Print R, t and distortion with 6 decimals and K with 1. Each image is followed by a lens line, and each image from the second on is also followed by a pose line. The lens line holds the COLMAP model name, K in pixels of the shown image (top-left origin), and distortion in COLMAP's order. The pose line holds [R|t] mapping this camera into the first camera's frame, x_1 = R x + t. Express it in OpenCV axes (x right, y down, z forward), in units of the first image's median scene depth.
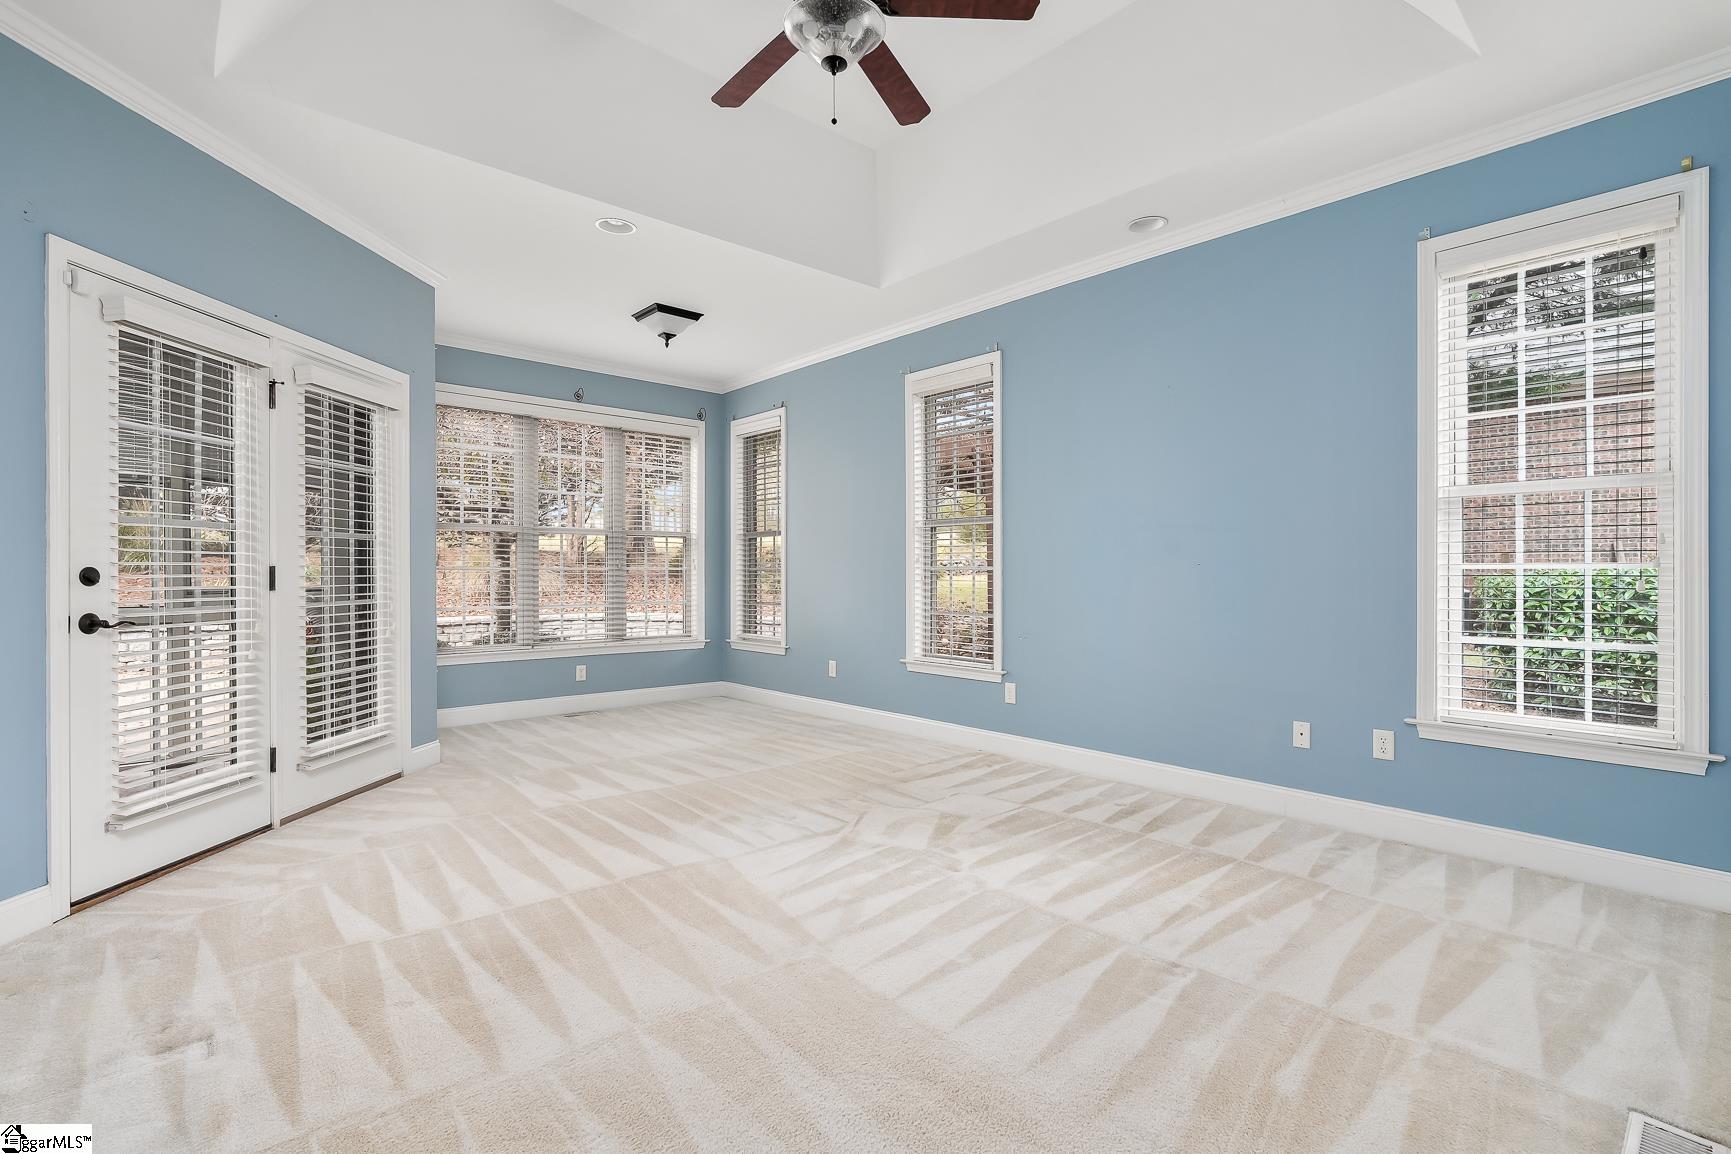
lens RADIAL K [[779.6, 0, 864.7], [0, 779.6, 577.3], [0, 0, 1]] dist [-0.013332, 0.004106]
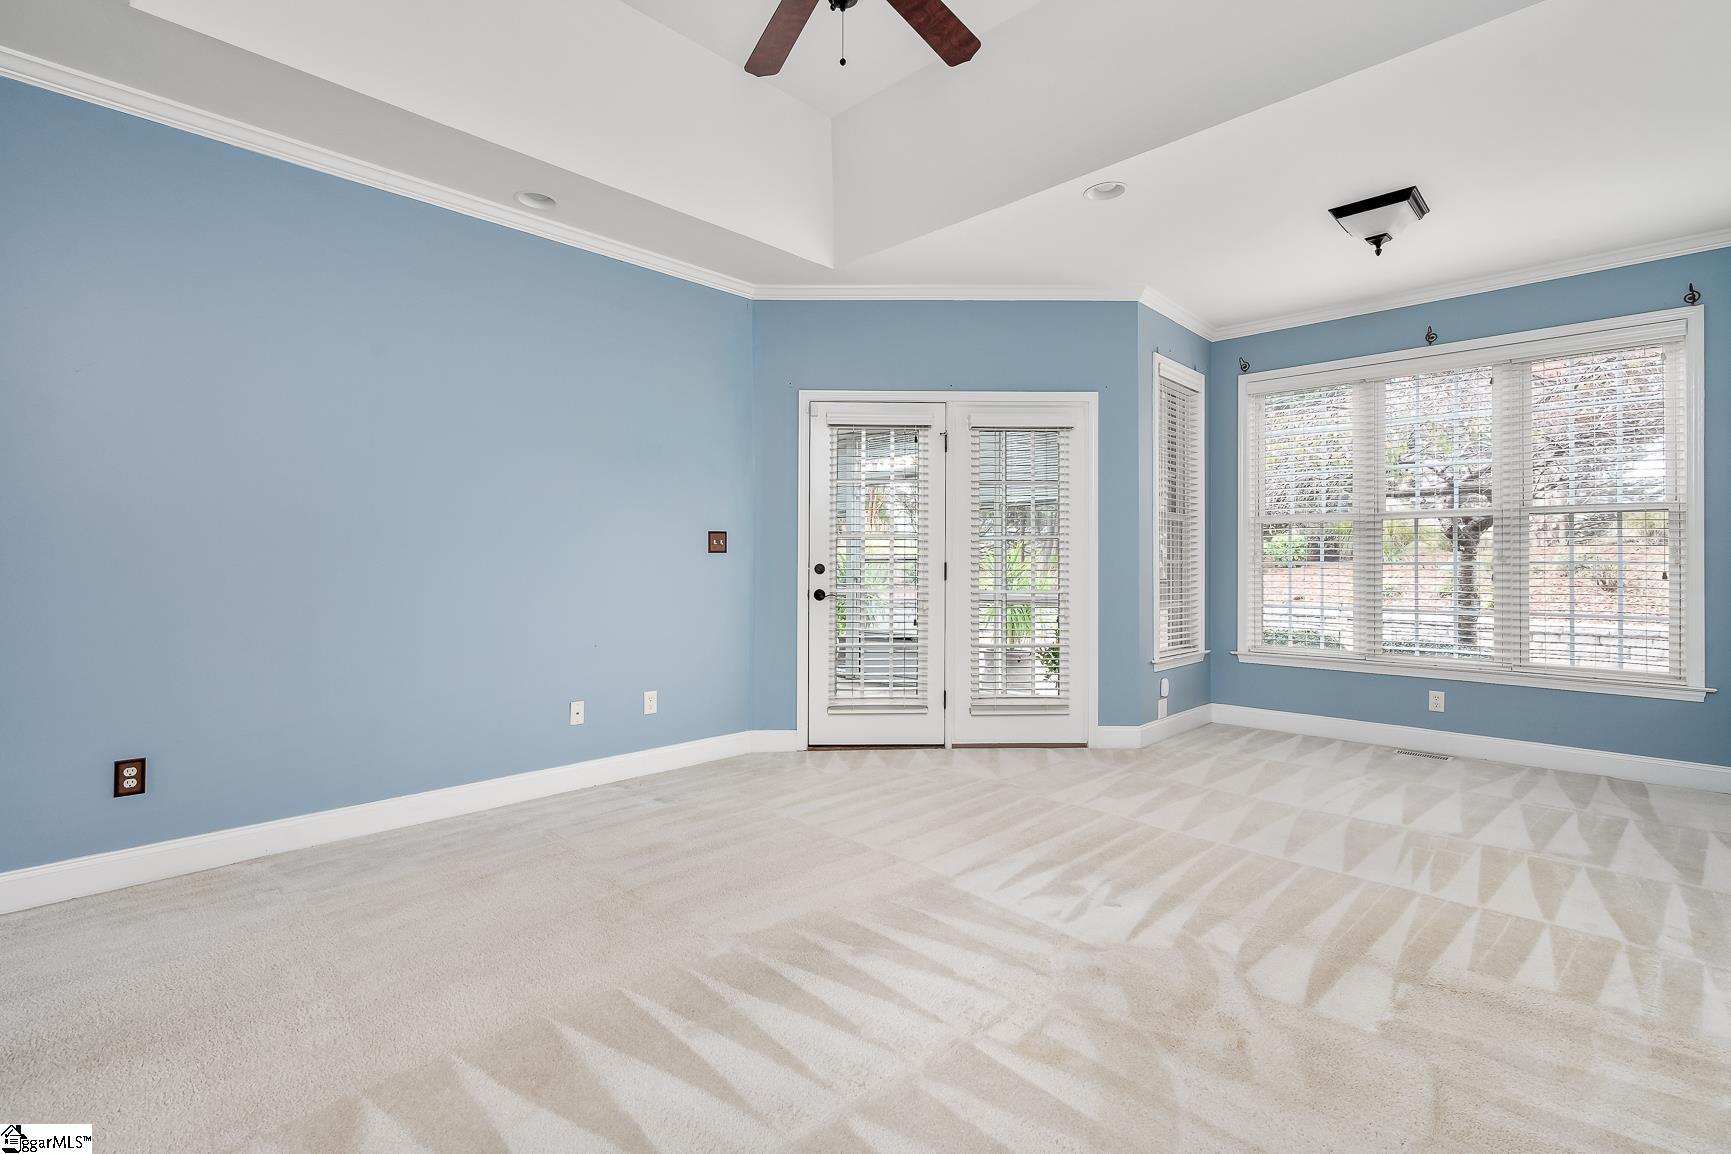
lens RADIAL K [[779.6, 0, 865.1], [0, 779.6, 563.3], [0, 0, 1]] dist [-0.013332, 0.004106]
pose [[0.087476, 0.000363, -0.996167, 0.632094], [-0.008871, 0.999961, -0.000415, -0.011298], [0.996127, 0.008873, 0.087476, 0.714468]]
